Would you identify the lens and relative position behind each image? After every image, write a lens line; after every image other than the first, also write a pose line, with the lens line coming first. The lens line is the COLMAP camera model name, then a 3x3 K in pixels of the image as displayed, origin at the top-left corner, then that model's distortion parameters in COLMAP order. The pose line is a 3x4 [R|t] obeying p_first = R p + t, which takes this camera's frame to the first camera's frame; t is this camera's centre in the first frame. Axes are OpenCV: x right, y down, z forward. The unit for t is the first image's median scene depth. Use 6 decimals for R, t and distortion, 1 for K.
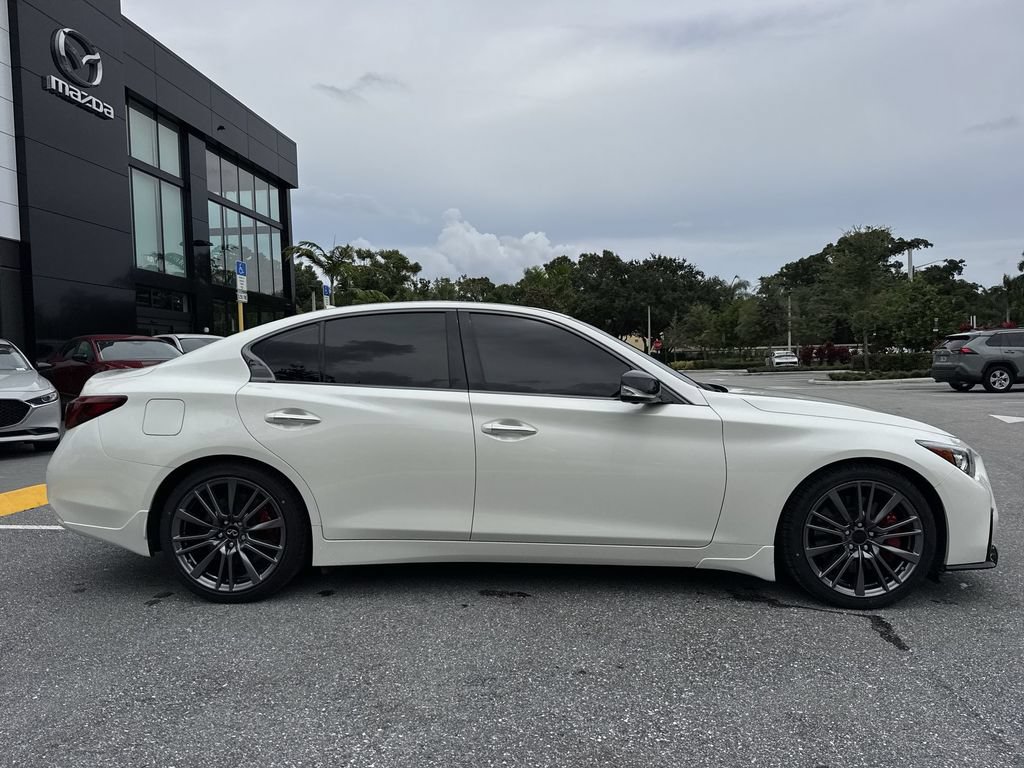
lens RADIAL K [[716.4, 0, 505.9], [0, 716.4, 394.3], [0, 0, 1]] dist [0.039232, -0.047565]
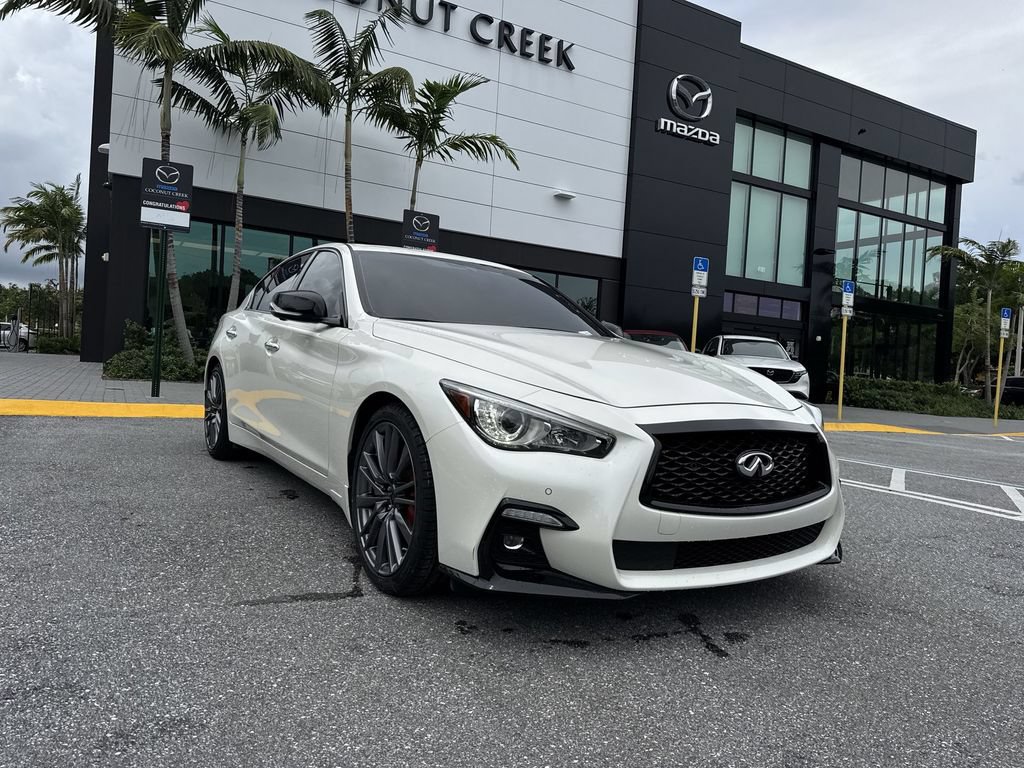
lens RADIAL K [[716.4, 0, 505.4], [0, 716.4, 391.2], [0, 0, 1]] dist [0.039232, -0.047565]
pose [[0.565053, 0.084830, -0.820682, 0.234737], [-0.113590, 0.993227, 0.024457, 0.010322], [0.817198, 0.079402, 0.570861, 0.129102]]
